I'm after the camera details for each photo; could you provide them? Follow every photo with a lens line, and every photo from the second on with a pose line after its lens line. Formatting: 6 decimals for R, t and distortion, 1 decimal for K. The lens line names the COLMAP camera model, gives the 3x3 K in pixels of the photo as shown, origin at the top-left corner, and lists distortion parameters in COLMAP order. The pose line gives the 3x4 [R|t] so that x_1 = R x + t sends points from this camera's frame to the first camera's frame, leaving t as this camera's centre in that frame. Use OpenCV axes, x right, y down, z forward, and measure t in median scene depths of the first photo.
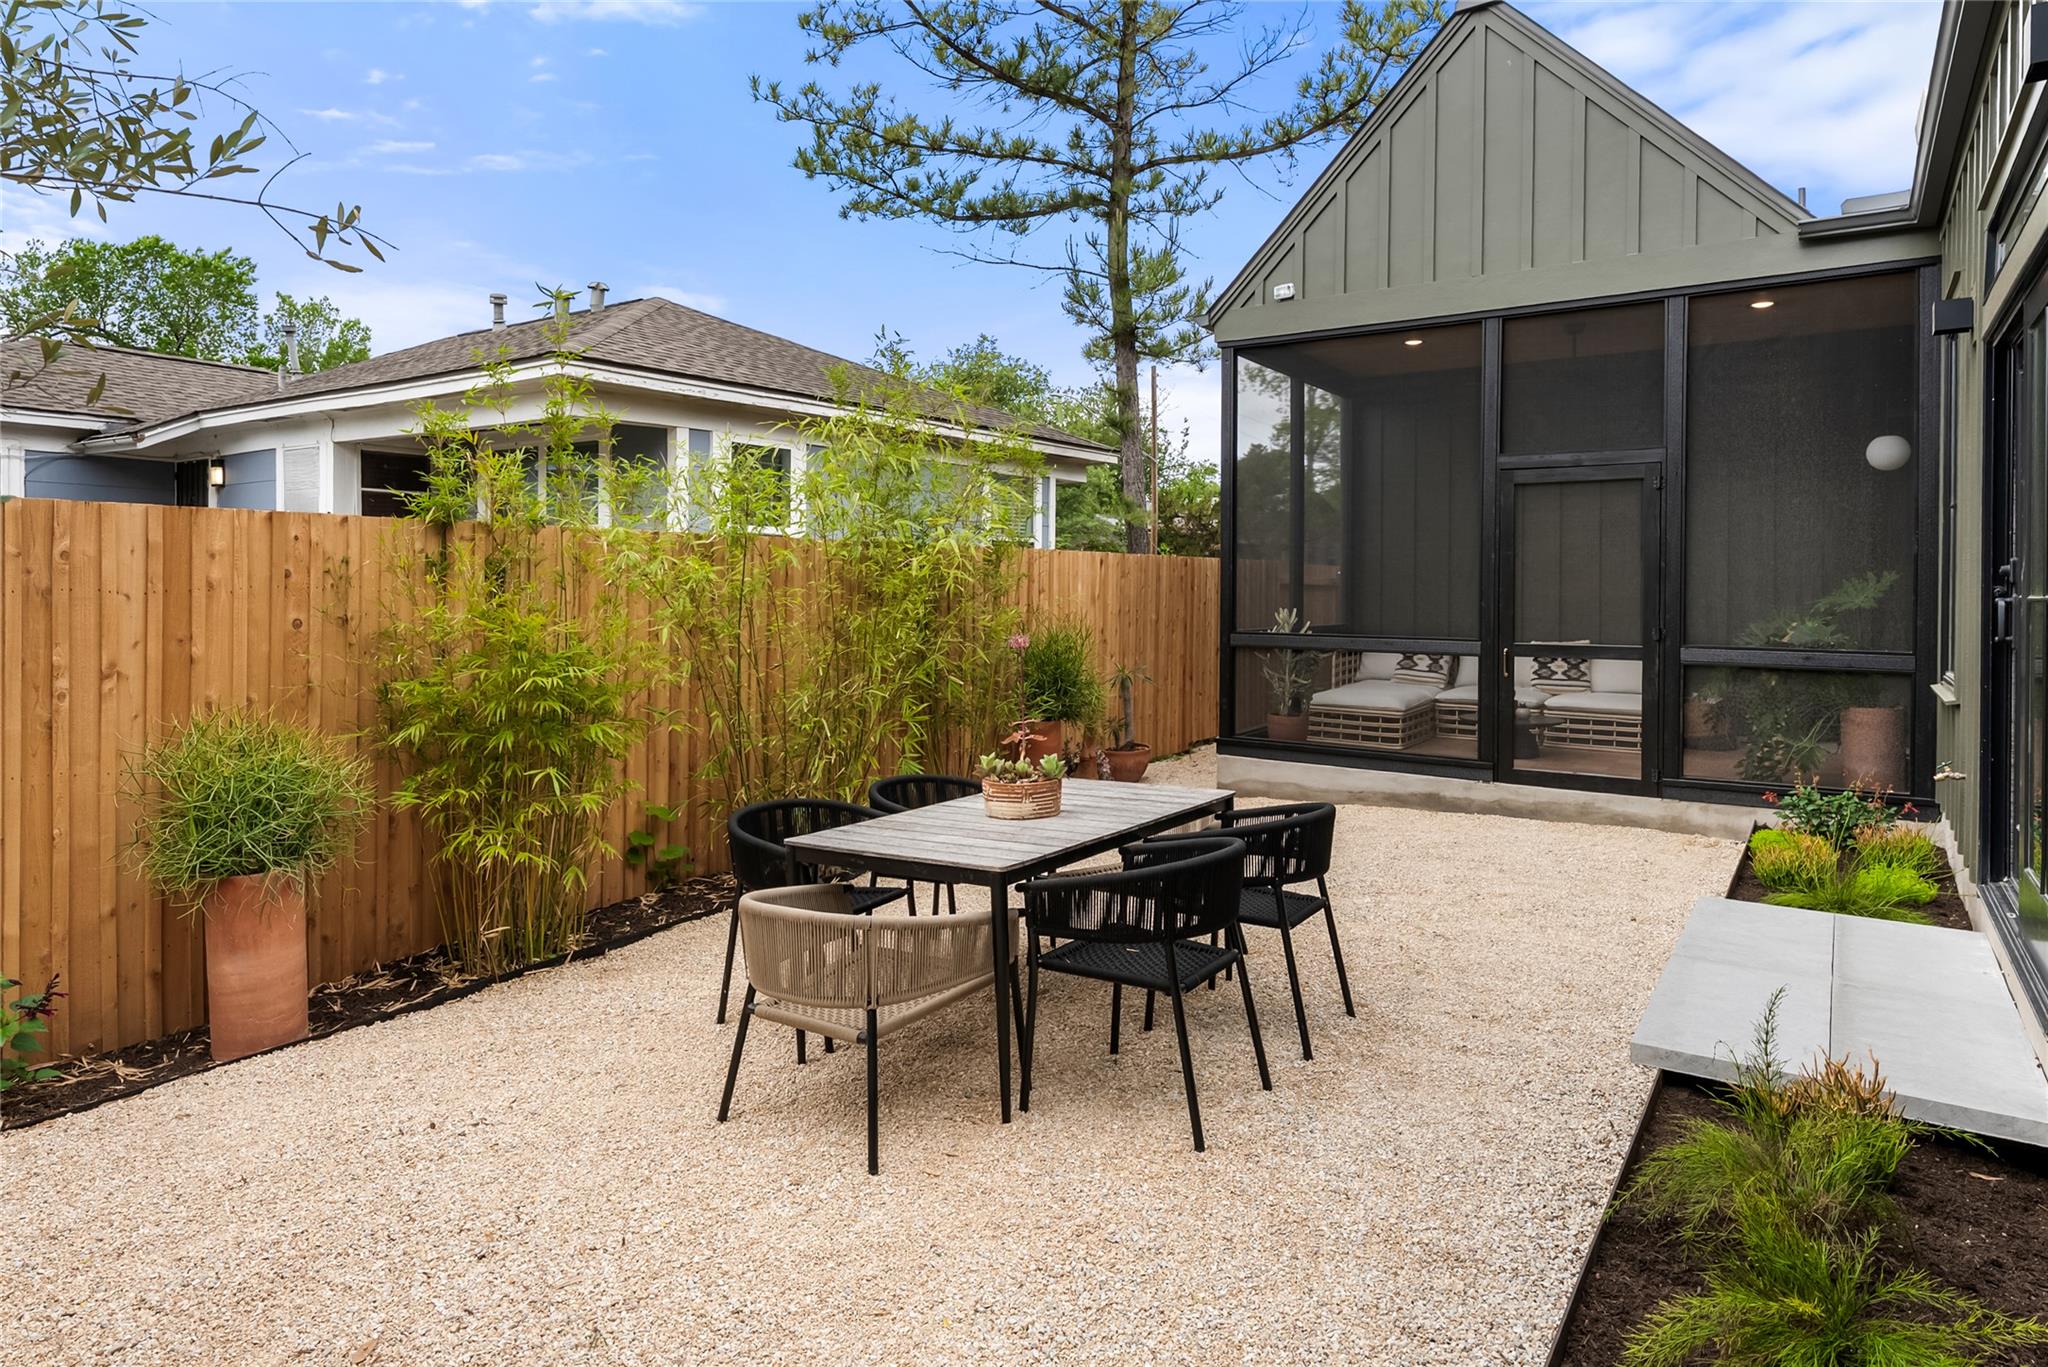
lens RADIAL K [[1138.1, 0, 1026.9], [0, 1138.1, 599.8], [0, 0, 1]] dist [-0.029457, -0.000090]
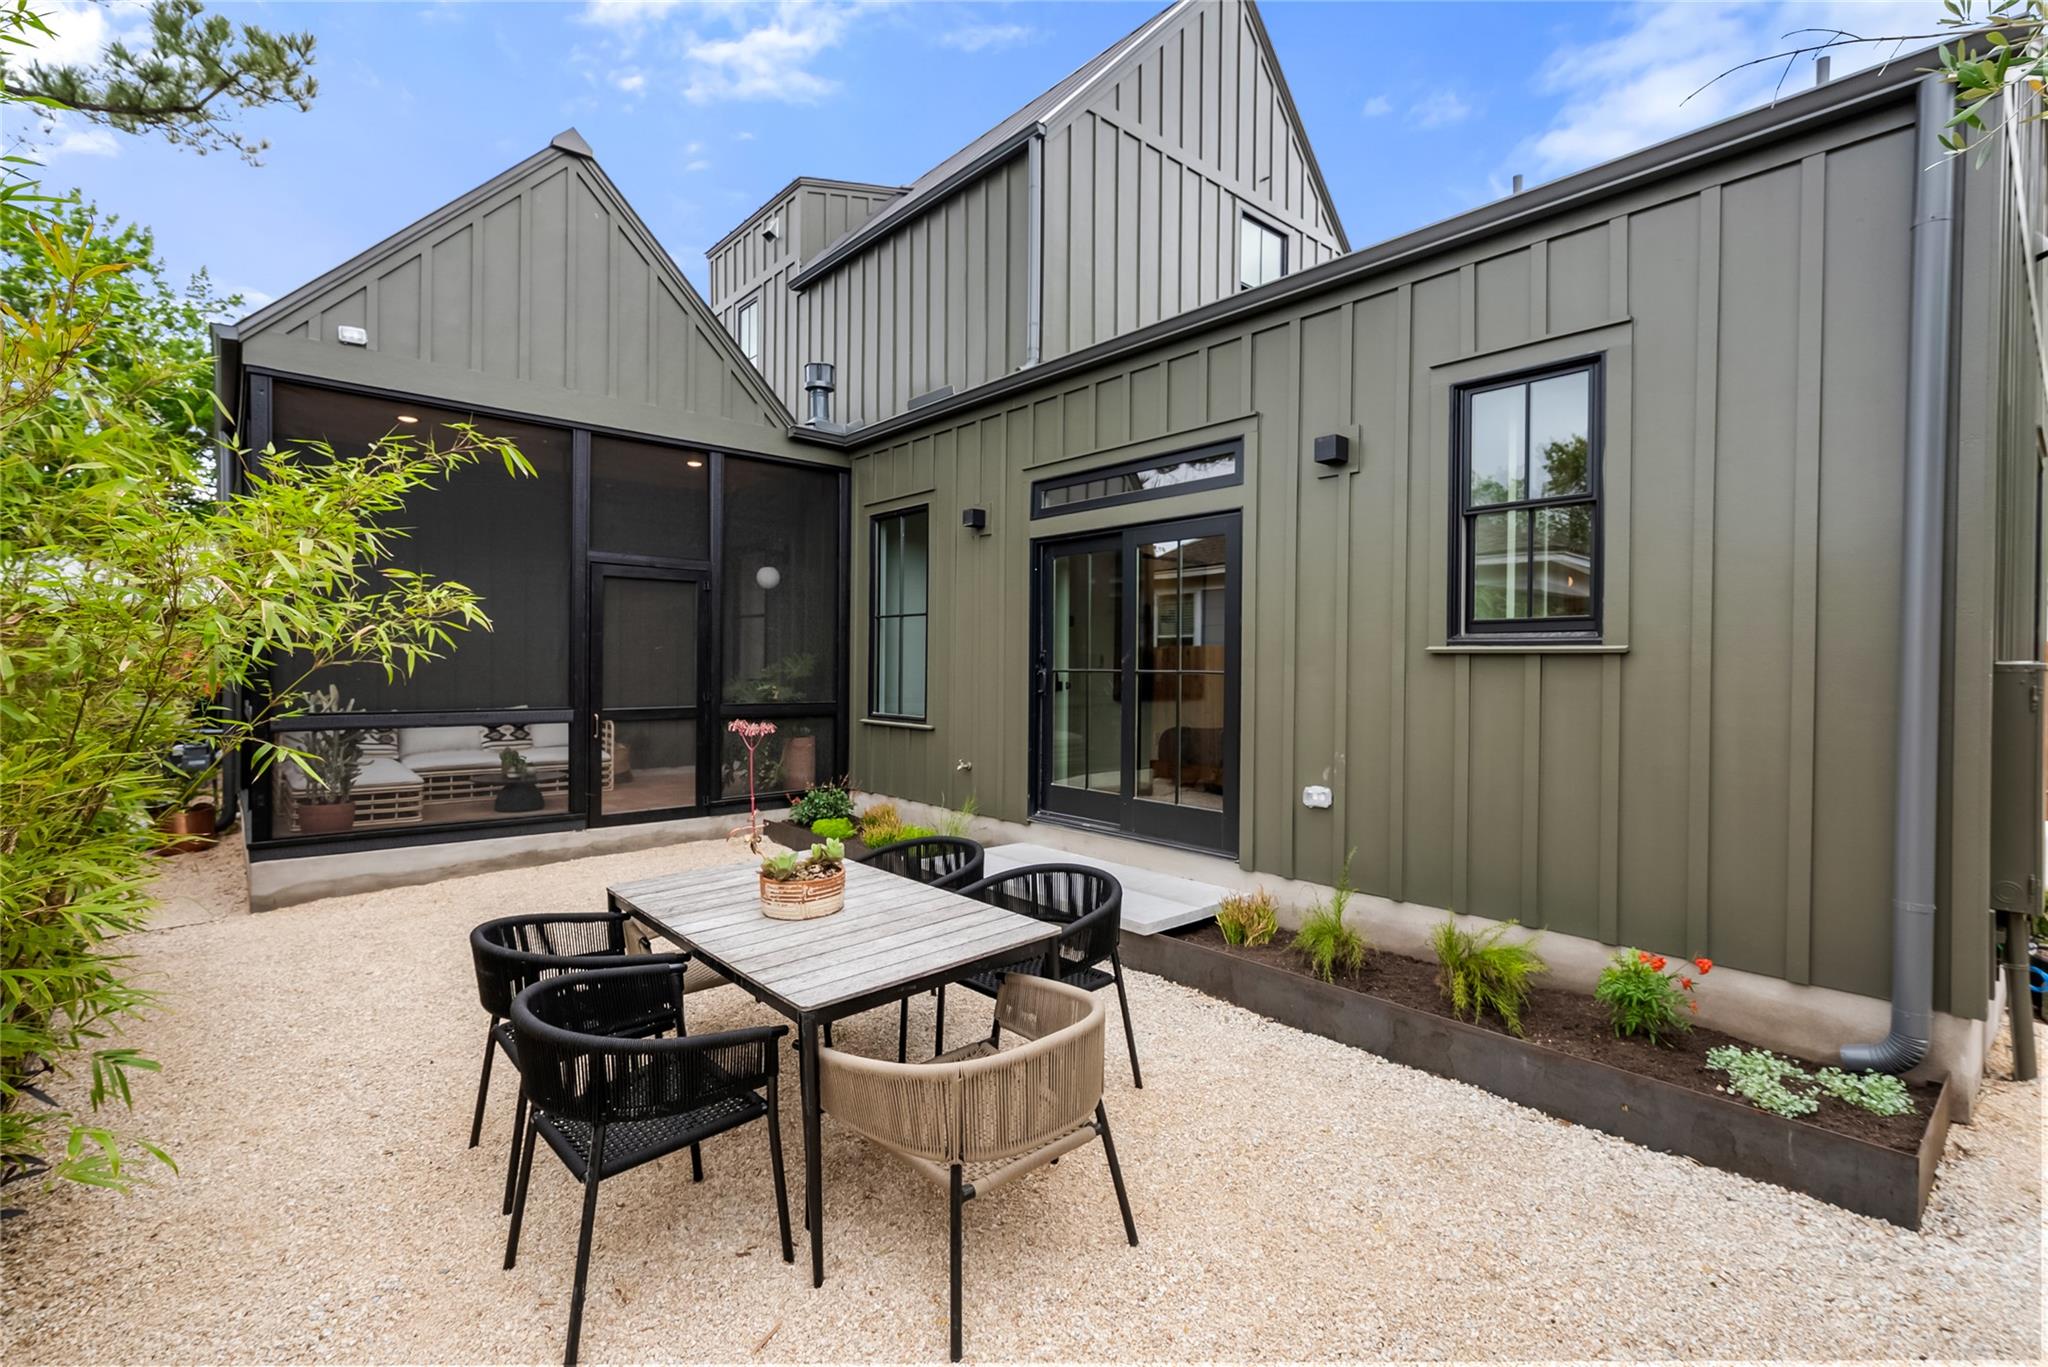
lens RADIAL K [[932.3, 0, 1024.0], [0, 932.3, 683.5], [0, 0, 1]] dist [0.000218, -0.000035]
pose [[0.229682, -0.023659, 0.972978, -0.415725], [0.000447, 0.999707, 0.024204, -0.012827], [-0.973266, -0.005124, 0.229626, 0.337608]]
